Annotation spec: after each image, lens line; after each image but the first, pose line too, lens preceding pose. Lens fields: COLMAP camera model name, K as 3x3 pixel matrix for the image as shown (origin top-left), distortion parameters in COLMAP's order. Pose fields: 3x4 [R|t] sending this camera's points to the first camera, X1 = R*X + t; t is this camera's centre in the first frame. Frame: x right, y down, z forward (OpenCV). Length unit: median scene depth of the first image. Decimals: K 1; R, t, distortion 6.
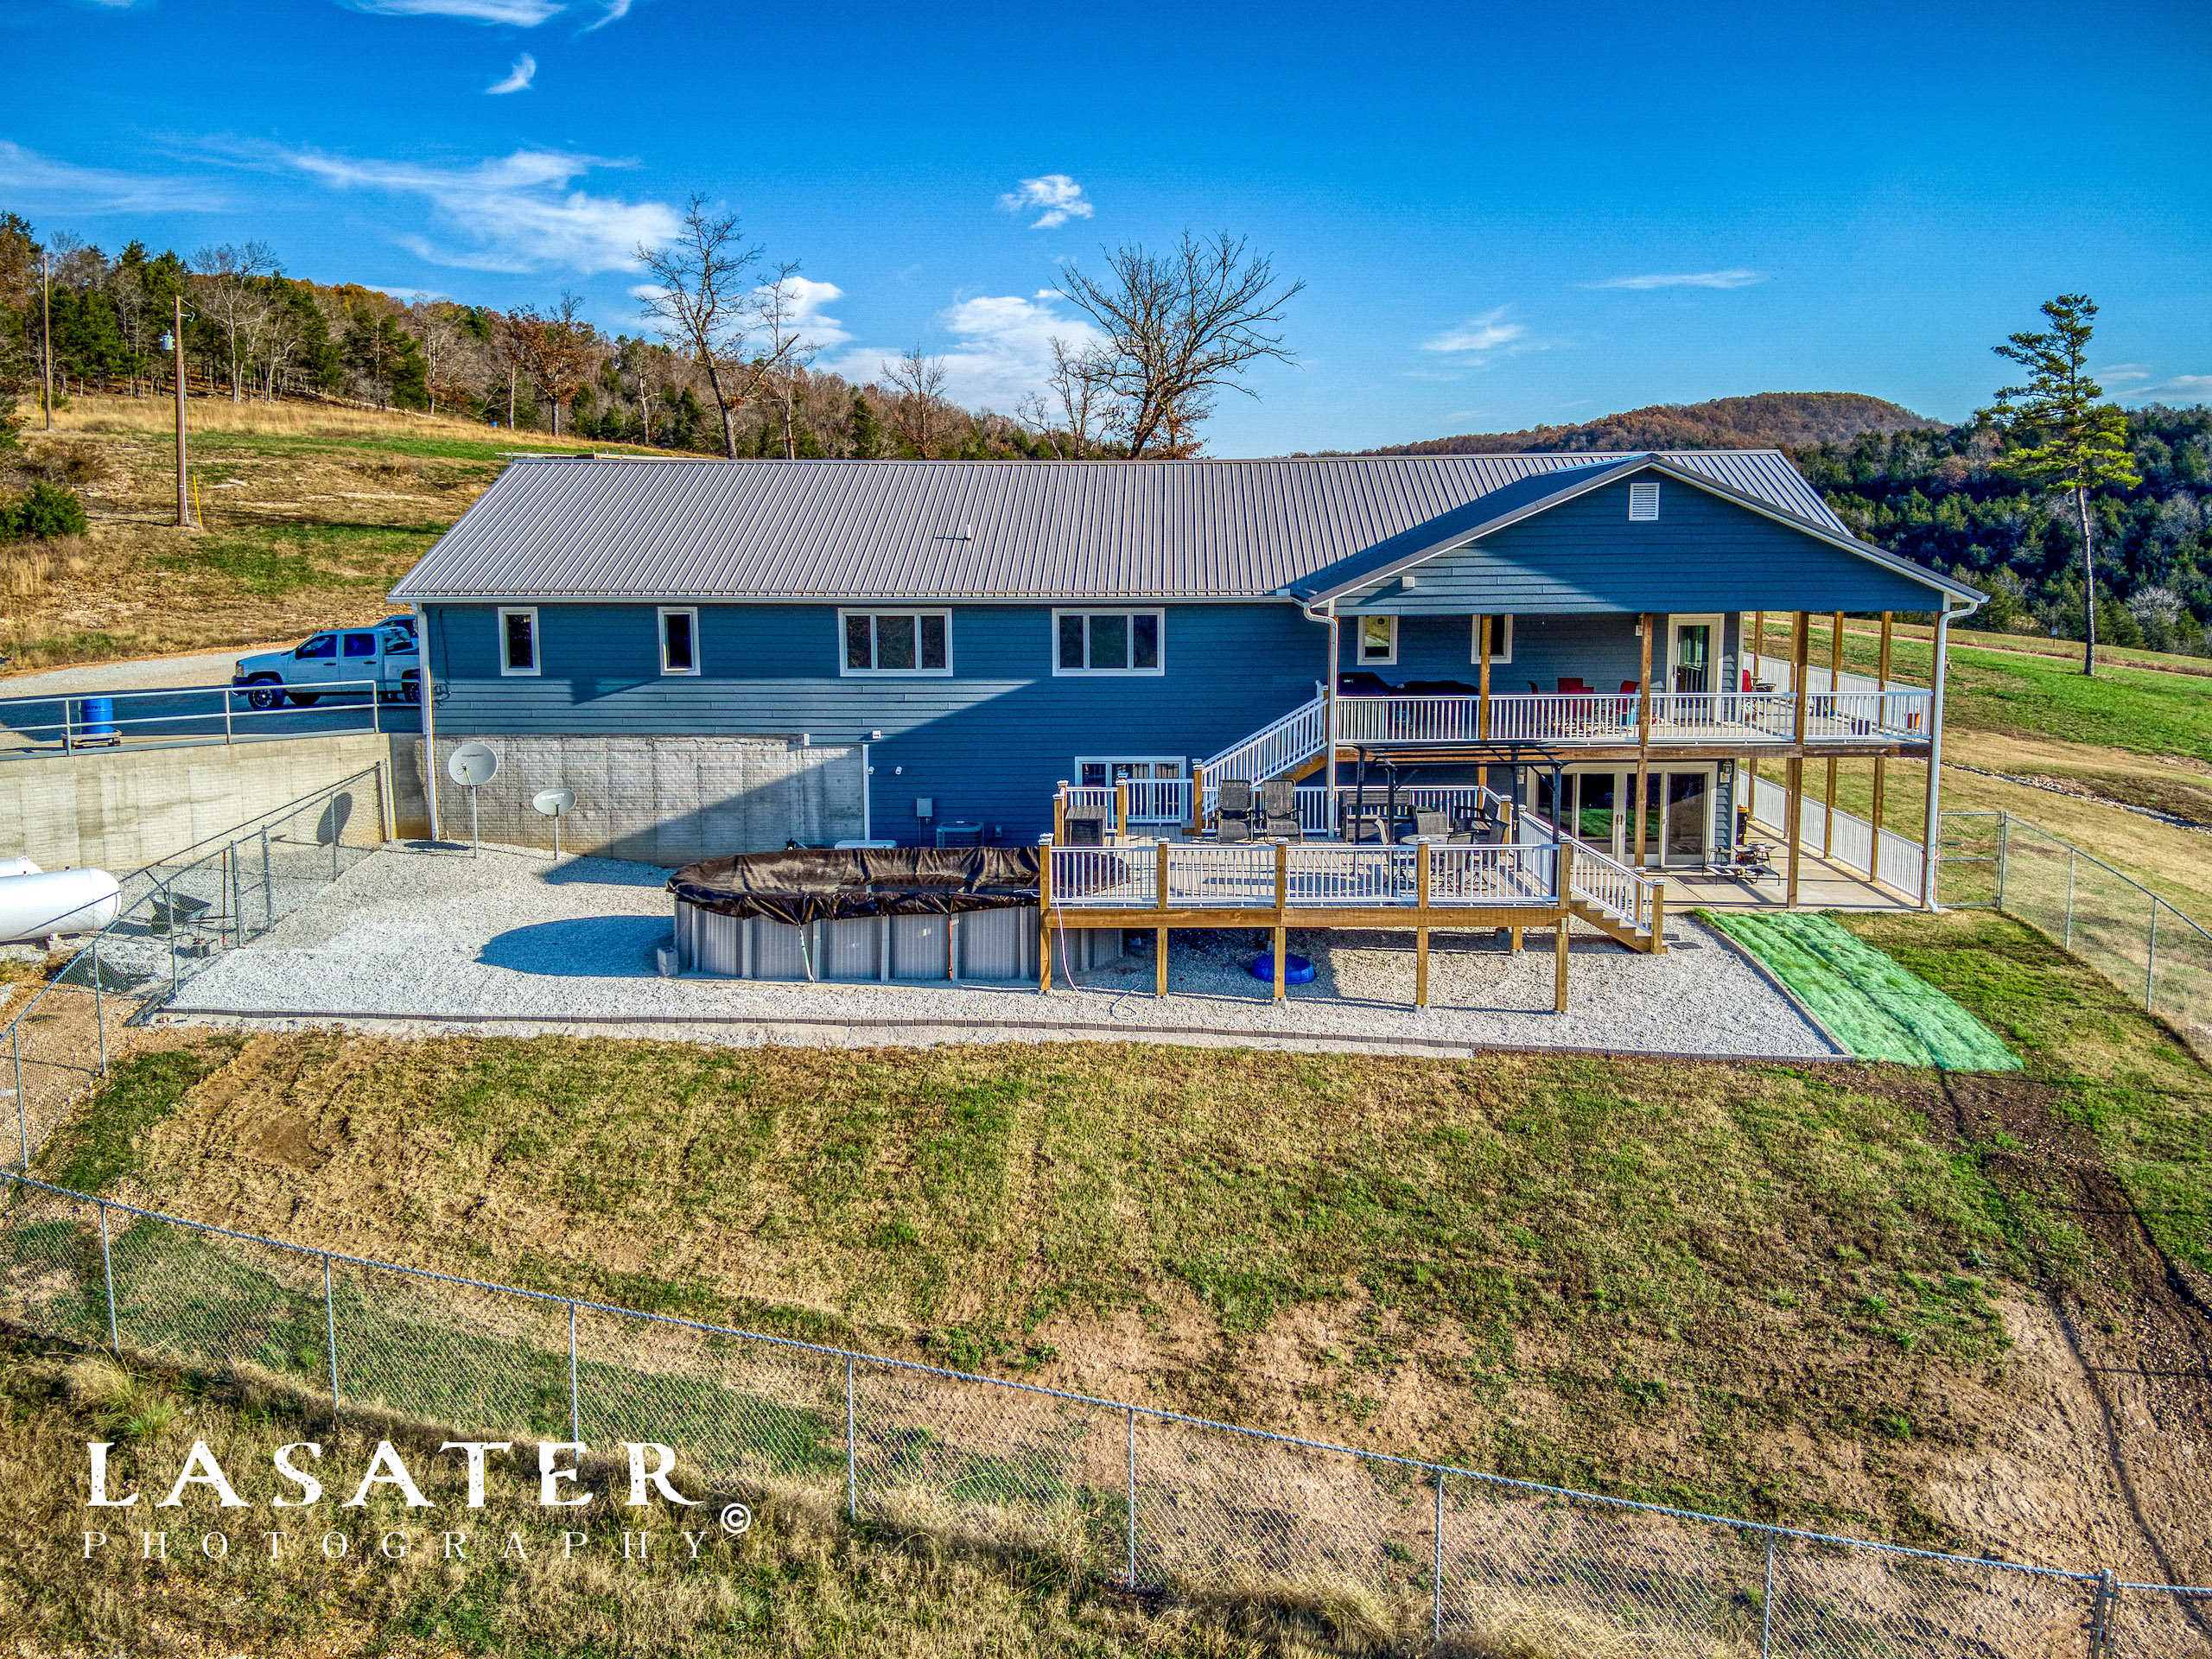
lens RADIAL K [[1714.7, 0, 1174.7], [0, 1714.7, 757.2], [0, 0, 1]] dist [0.113382, -0.283492]
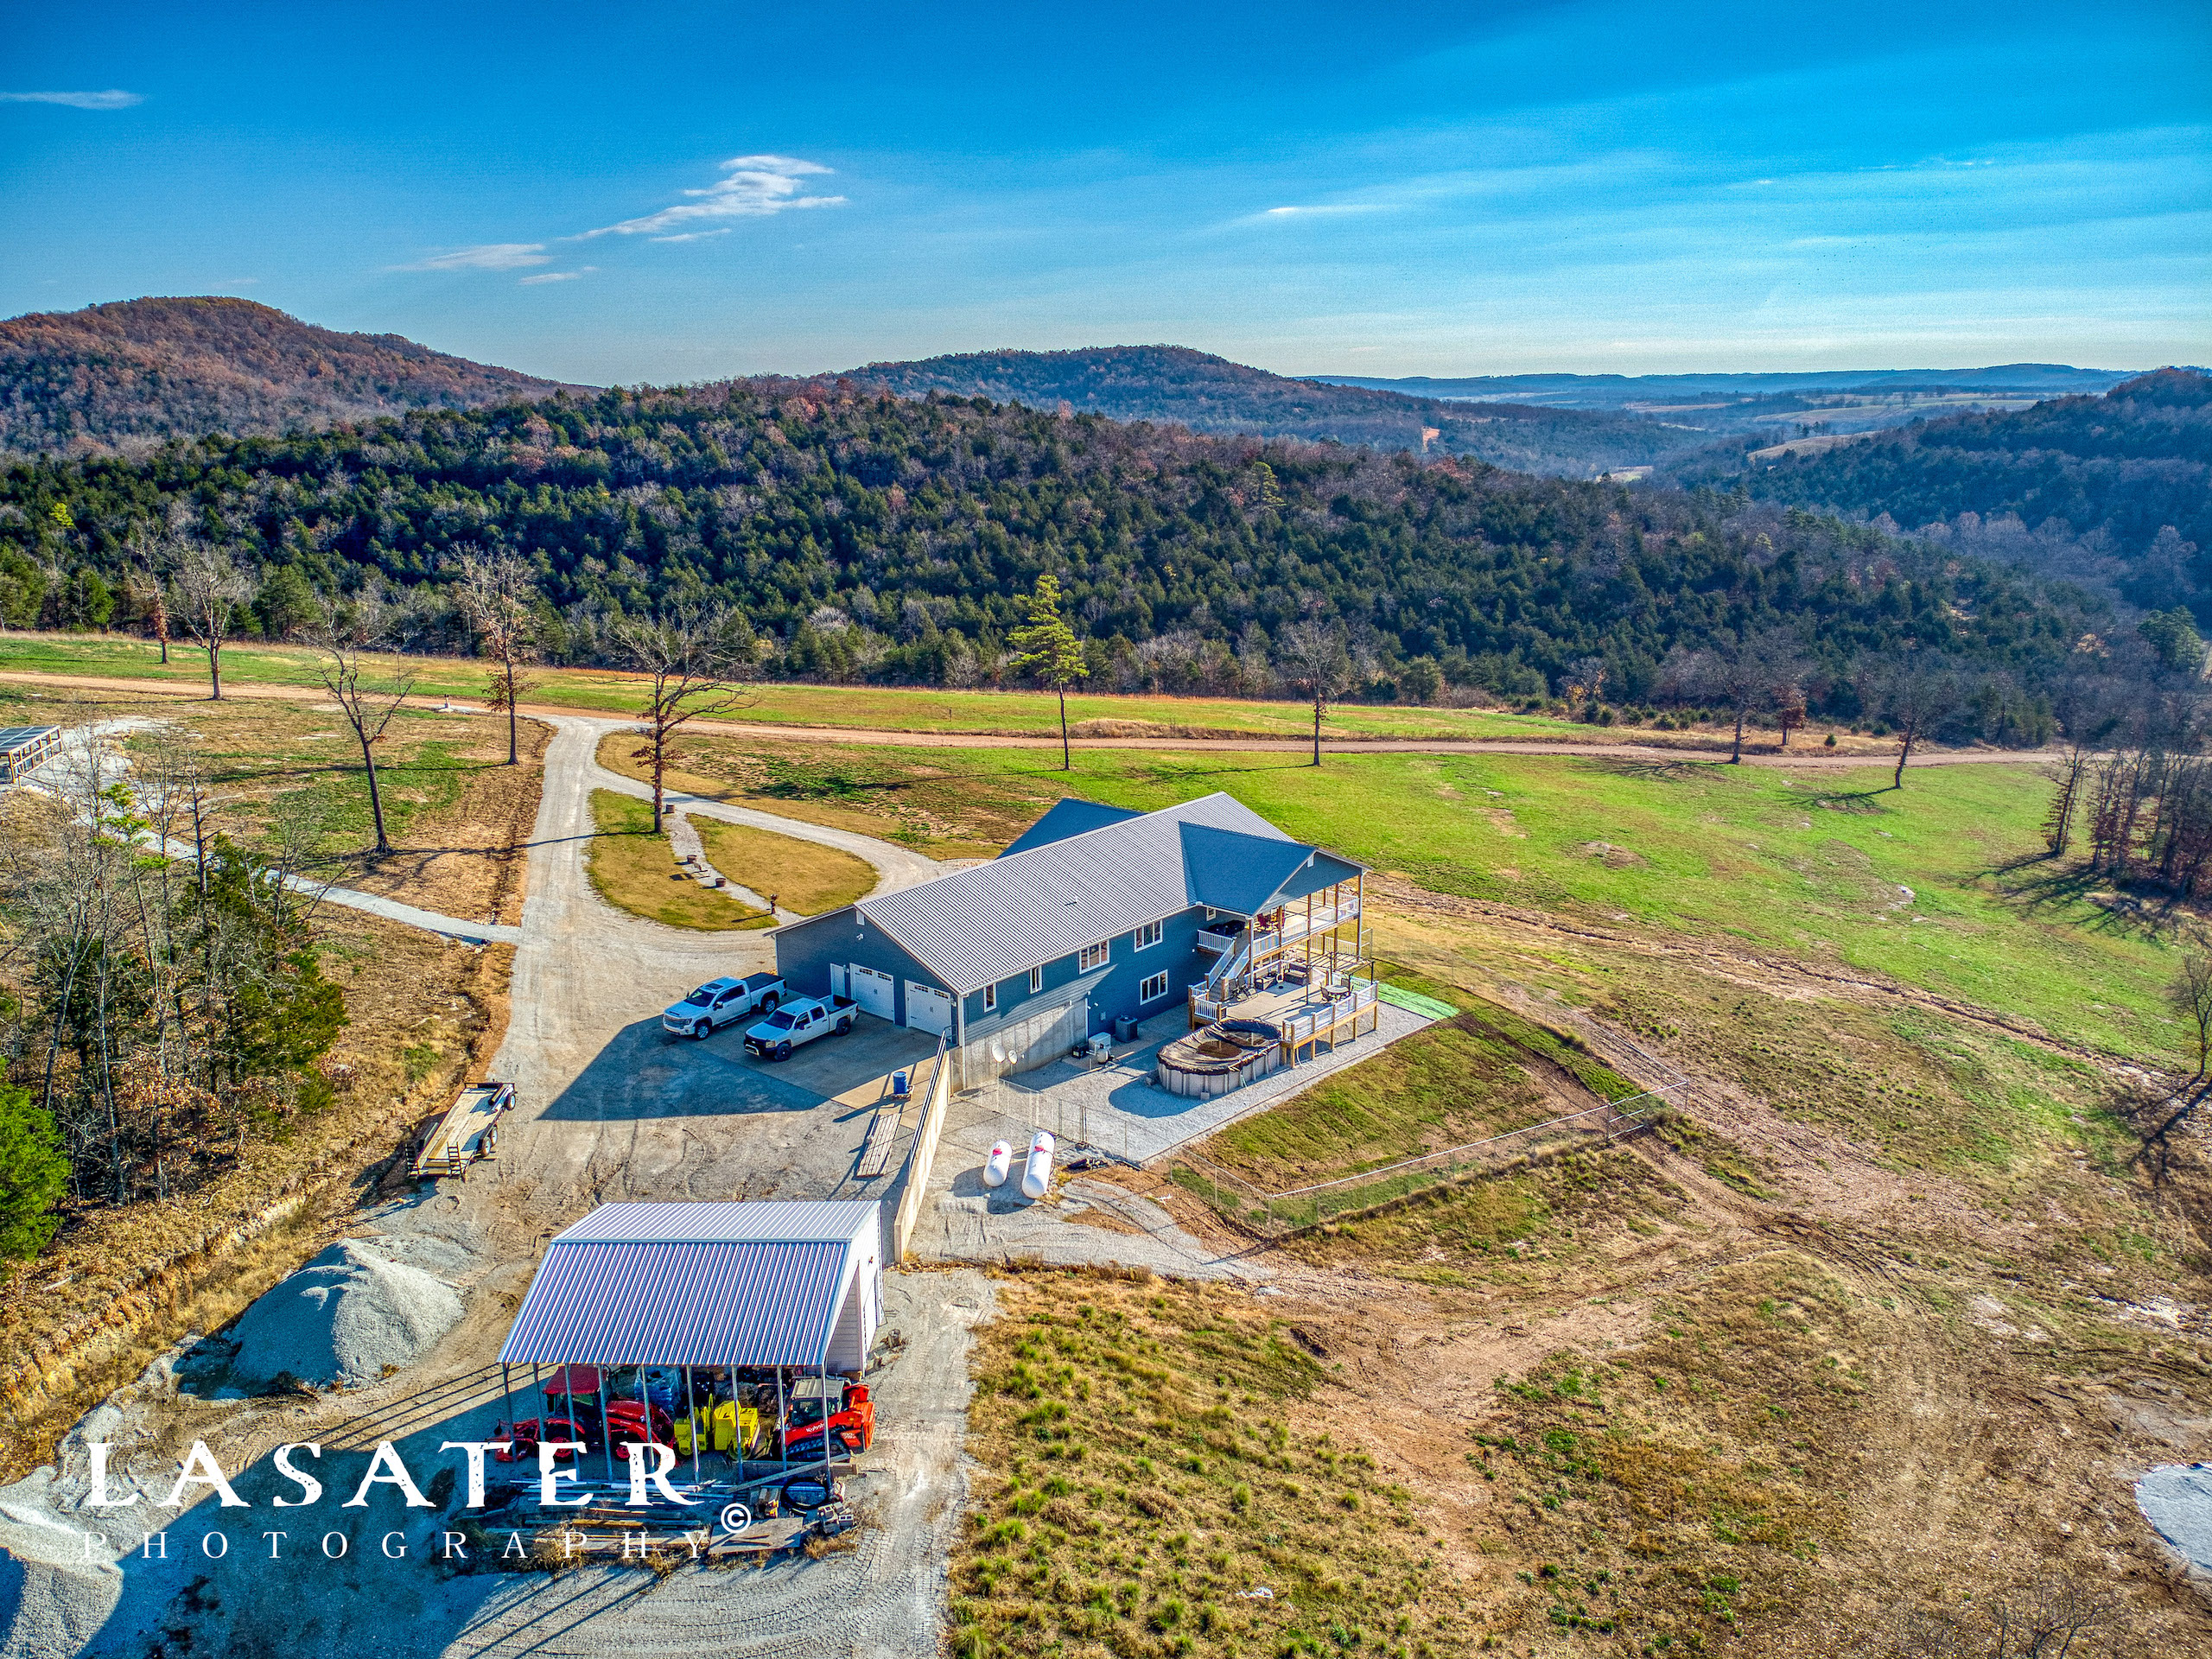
lens RADIAL K [[1719.9, 0, 1086.5], [0, 1719.9, 833.5], [0, 0, 1]] dist [0.116386, -0.271258]
pose [[0.638742, -0.197303, 0.743693, -1.994629], [0.099656, 0.979636, 0.174307, -0.677379], [-0.762940, -0.037224, 0.645397, -0.590084]]
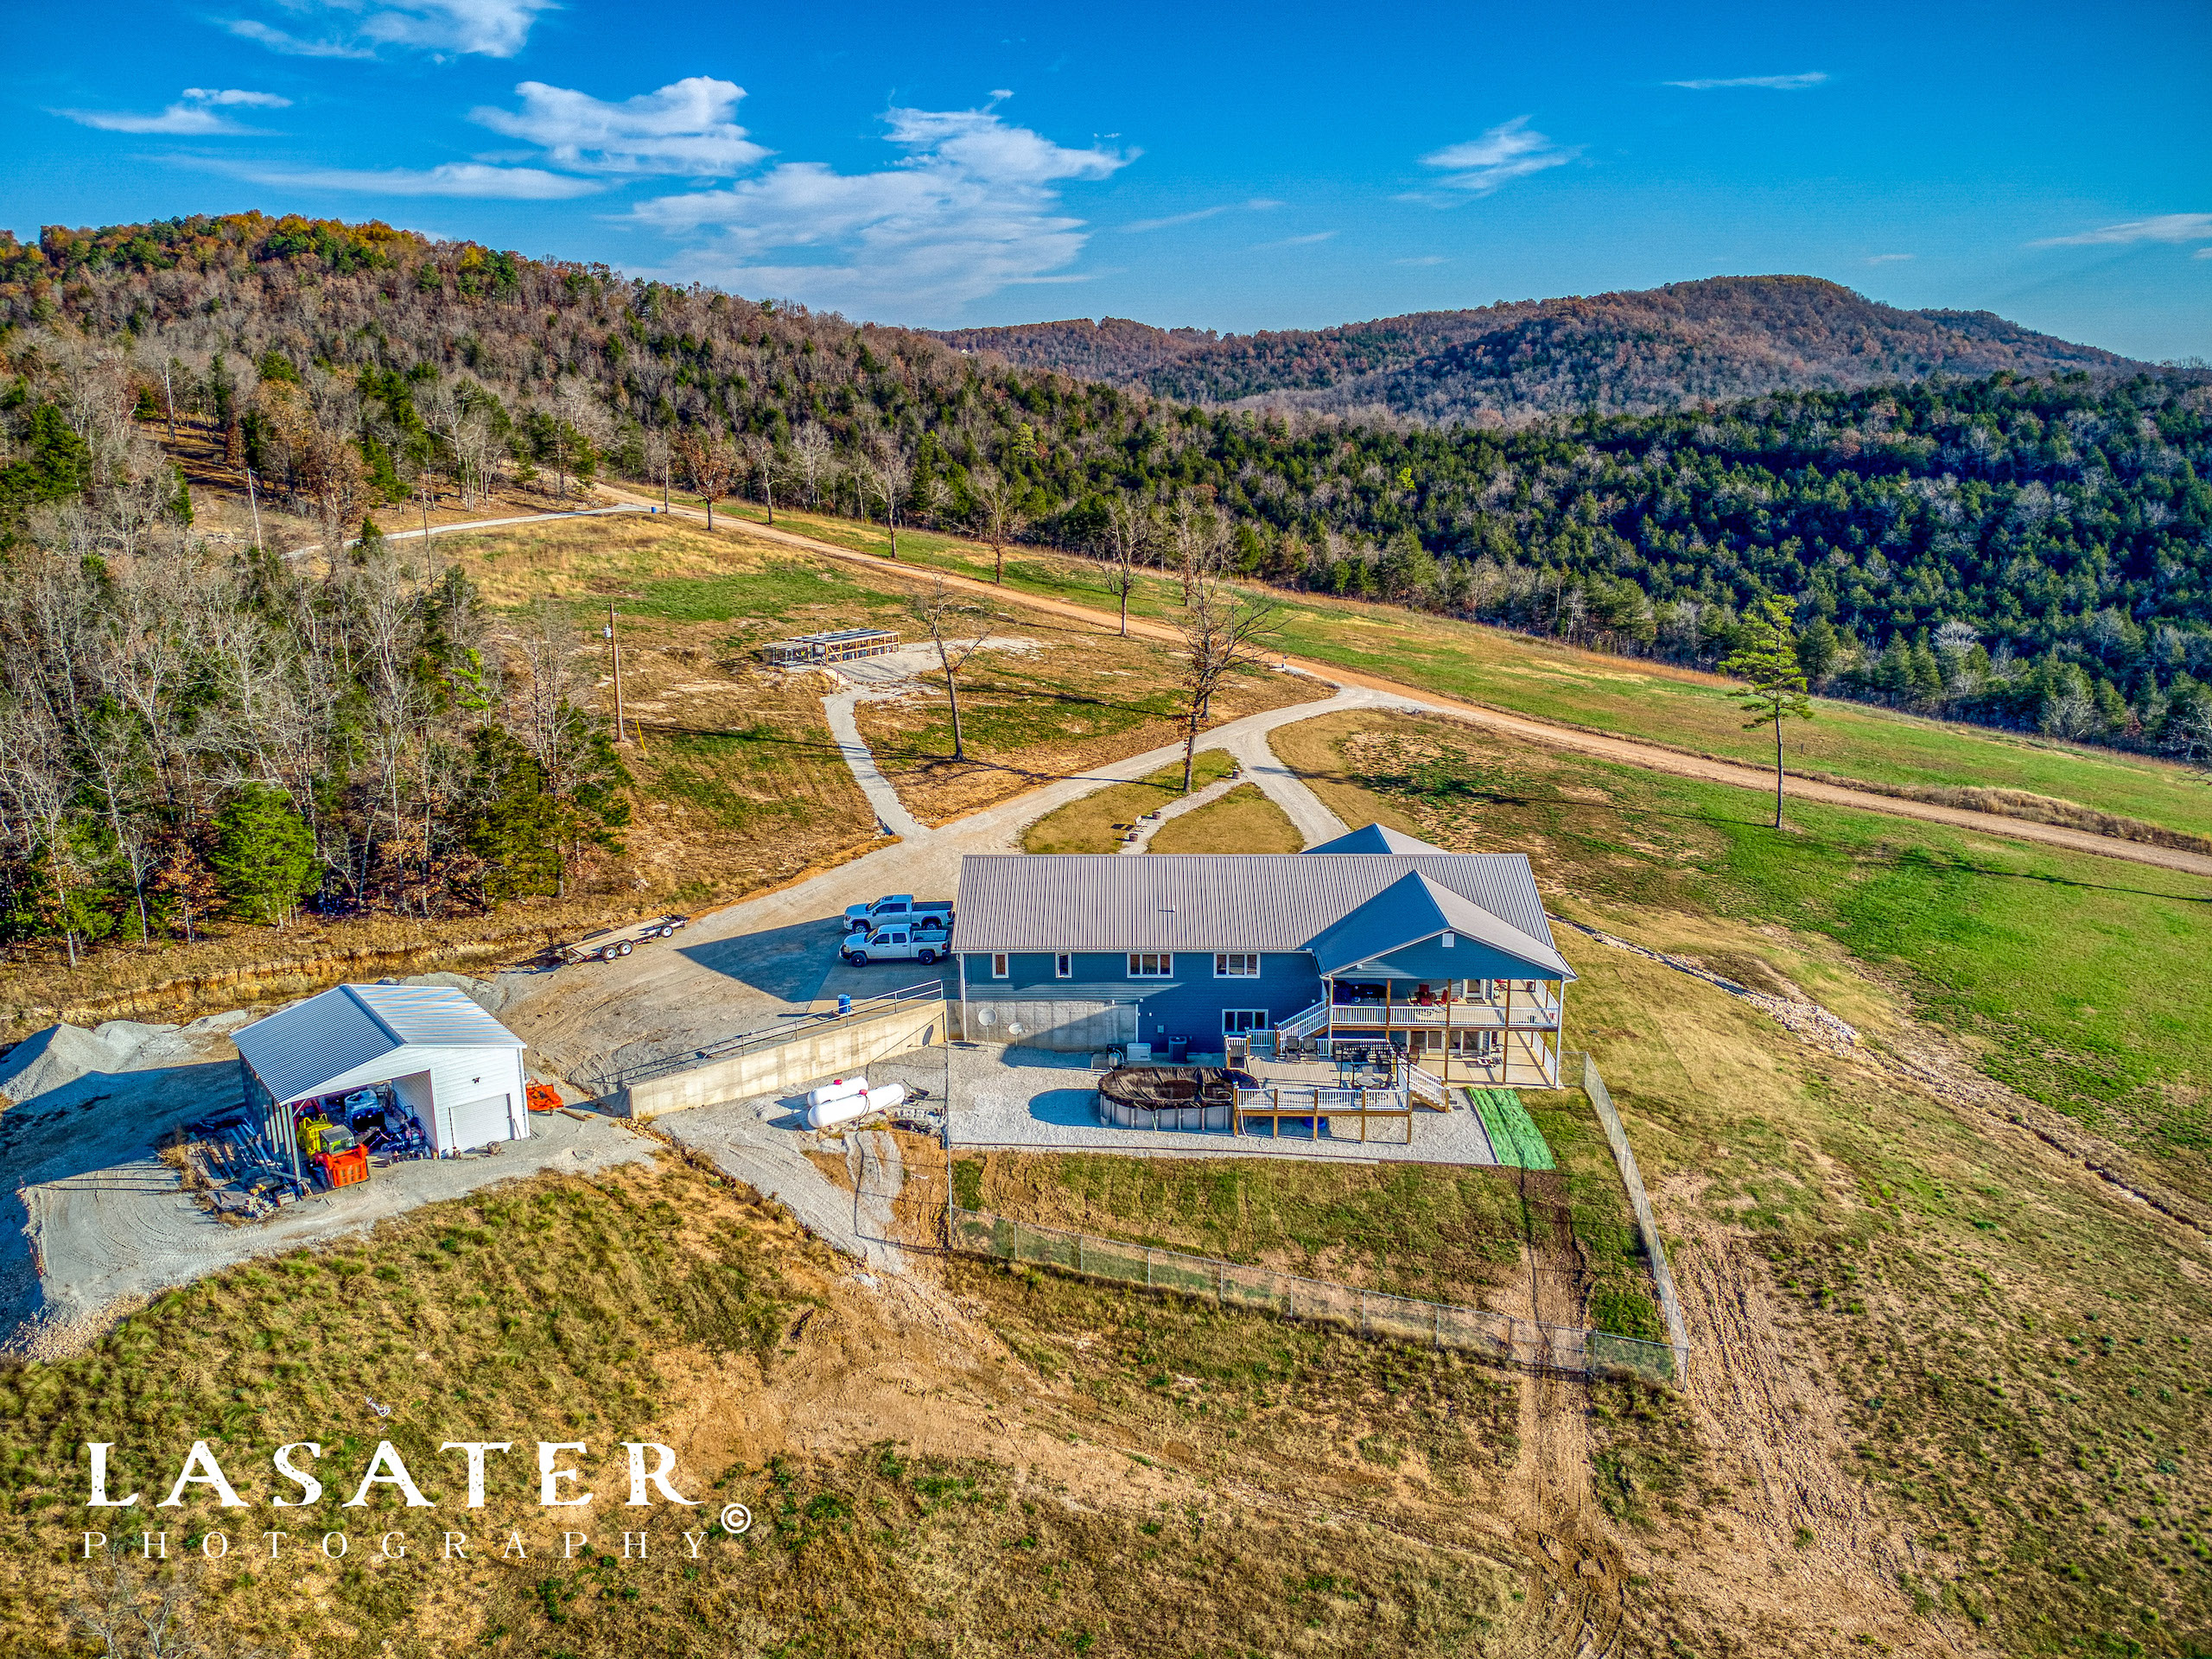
lens RADIAL K [[1719.9, 0, 1086.5], [0, 1719.9, 833.5], [0, 0, 1]] dist [0.116386, -0.271258]
pose [[0.999749, -0.003172, -0.022180, -0.198565], [0.006210, 0.990377, 0.138259, -0.595730], [0.021528, -0.138362, 0.990148, -1.416482]]
